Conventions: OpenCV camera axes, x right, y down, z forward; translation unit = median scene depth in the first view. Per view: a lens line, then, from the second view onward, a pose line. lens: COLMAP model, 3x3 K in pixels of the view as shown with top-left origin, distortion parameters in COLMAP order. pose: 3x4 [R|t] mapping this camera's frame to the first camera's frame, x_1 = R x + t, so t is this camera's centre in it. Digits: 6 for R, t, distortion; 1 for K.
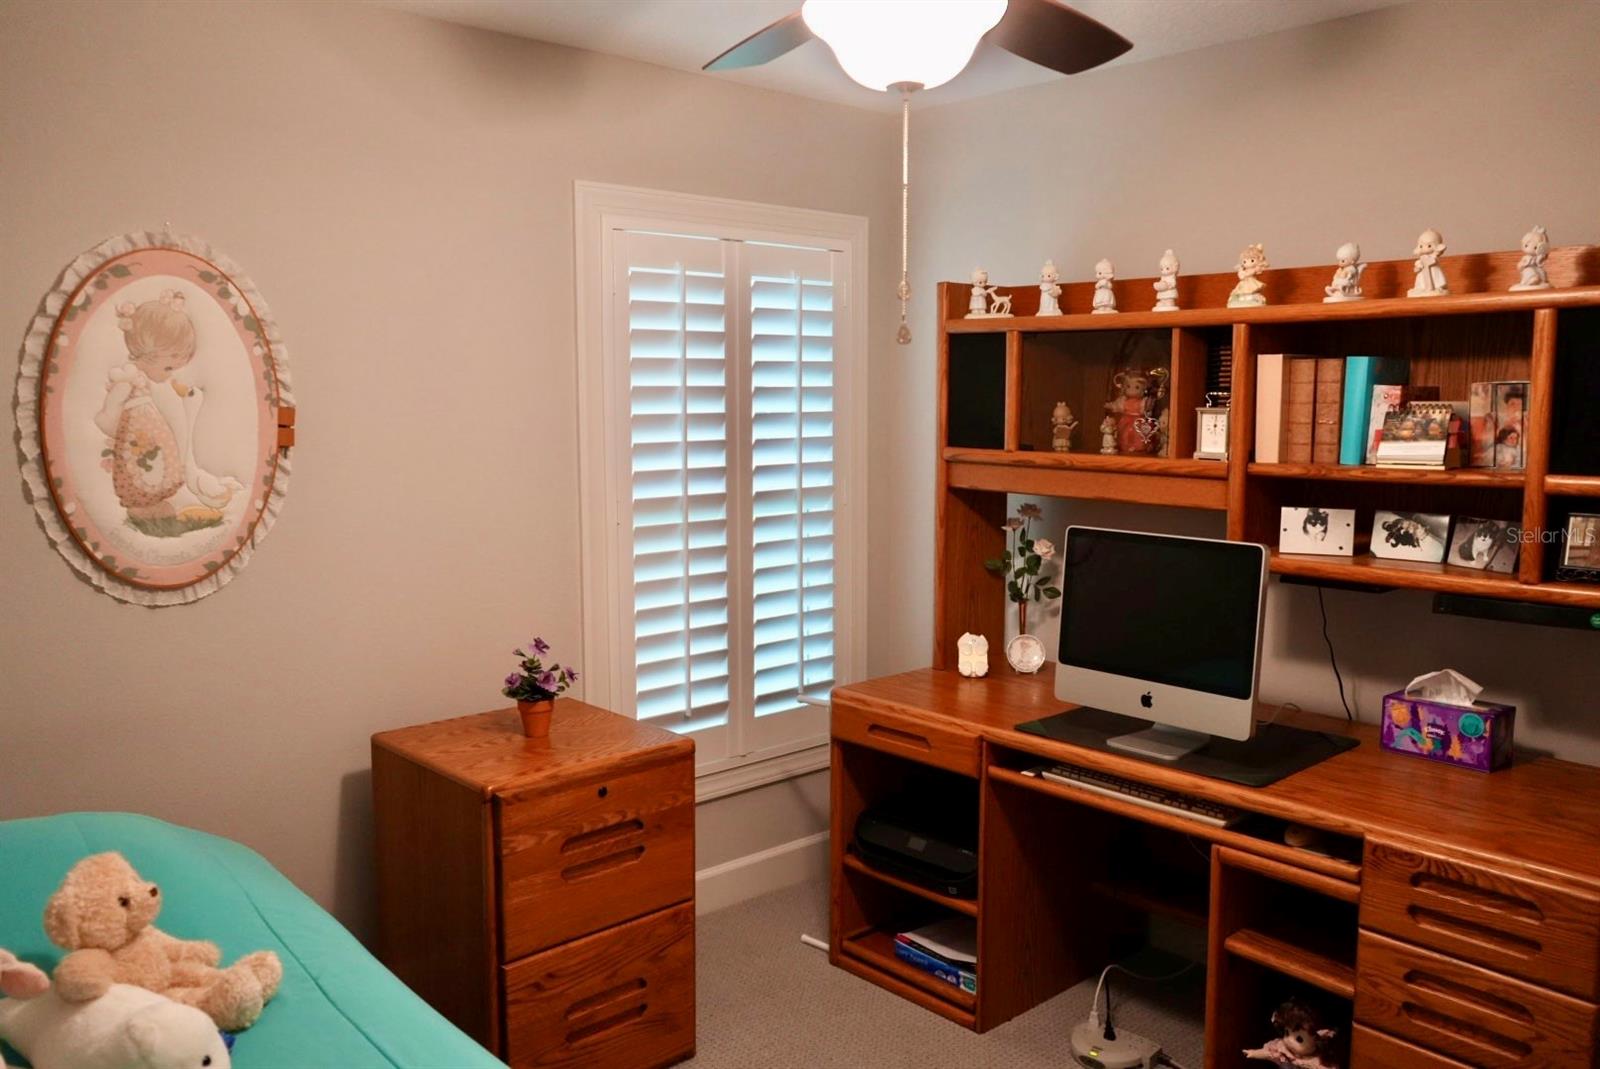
lens RADIAL K [[1255.2, 0, 799.1], [0, 1255.2, 533.1], [0, 0, 1]] dist [-0.023287, 0.019896]
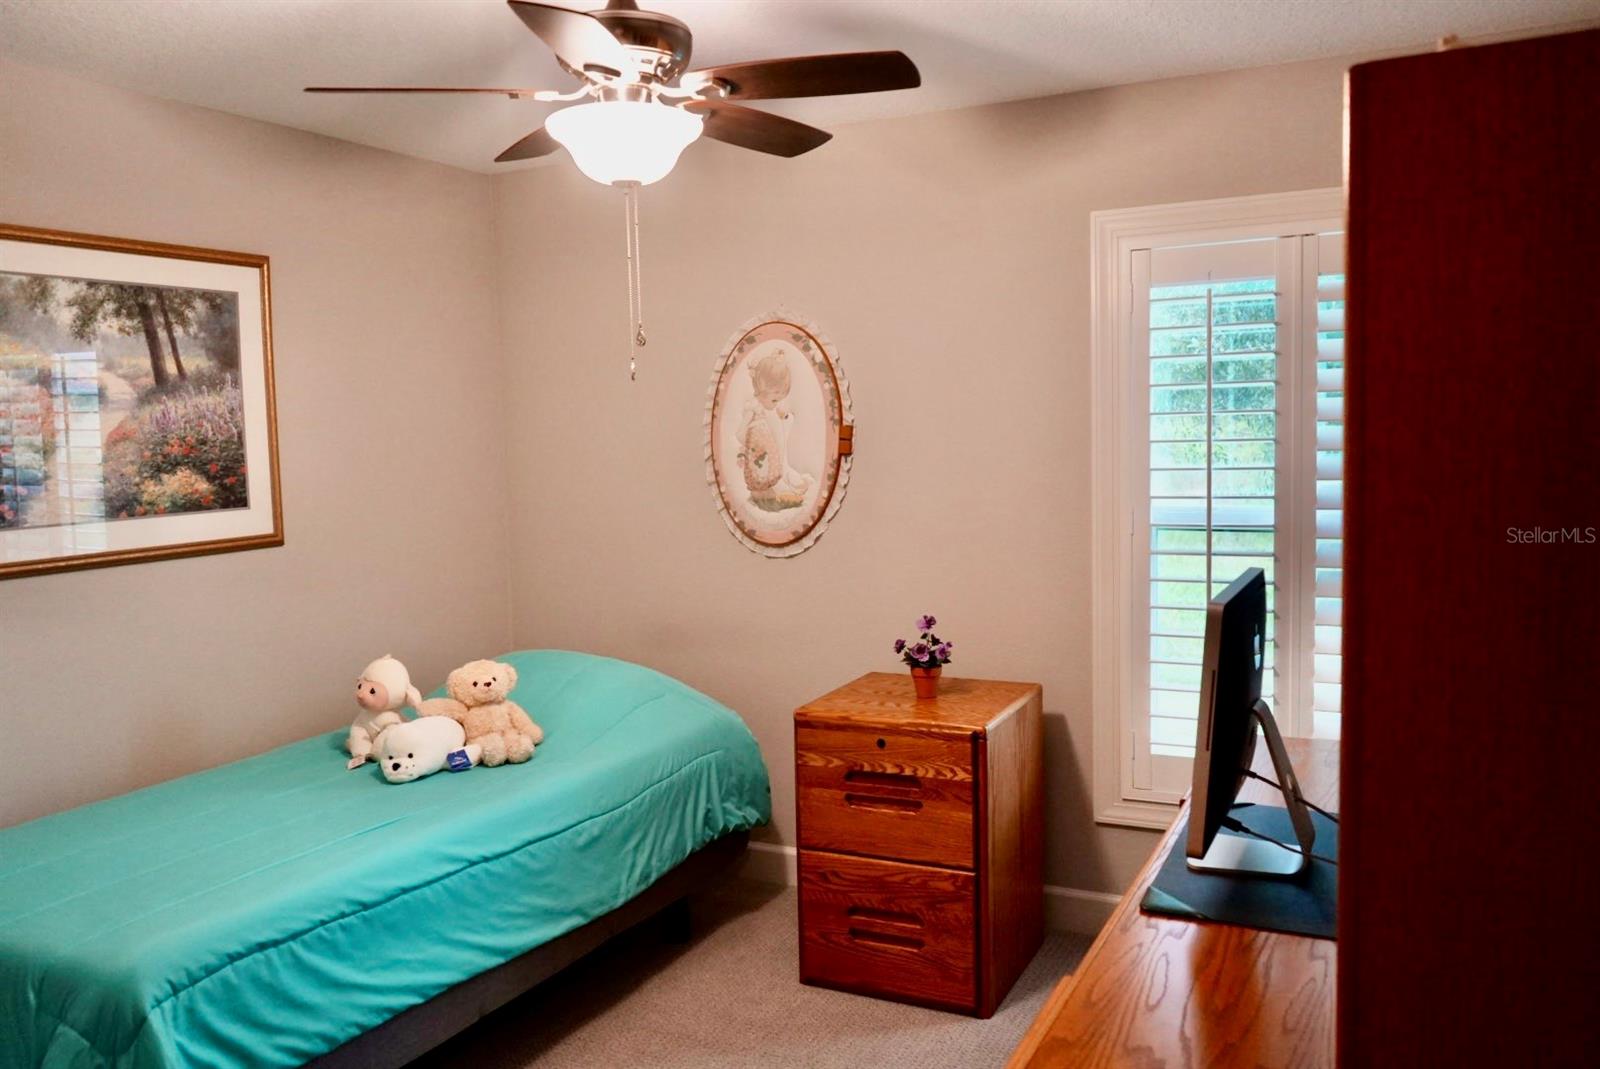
lens RADIAL K [[1255.2, 0, 789.3], [0, 1255.2, 528.7], [0, 0, 1]] dist [-0.023287, 0.019896]
pose [[0.358167, 0.071580, -0.930910, 0.929039], [-0.078993, 0.995805, 0.046177, -0.048624], [0.930310, 0.056996, 0.362319, 0.471222]]
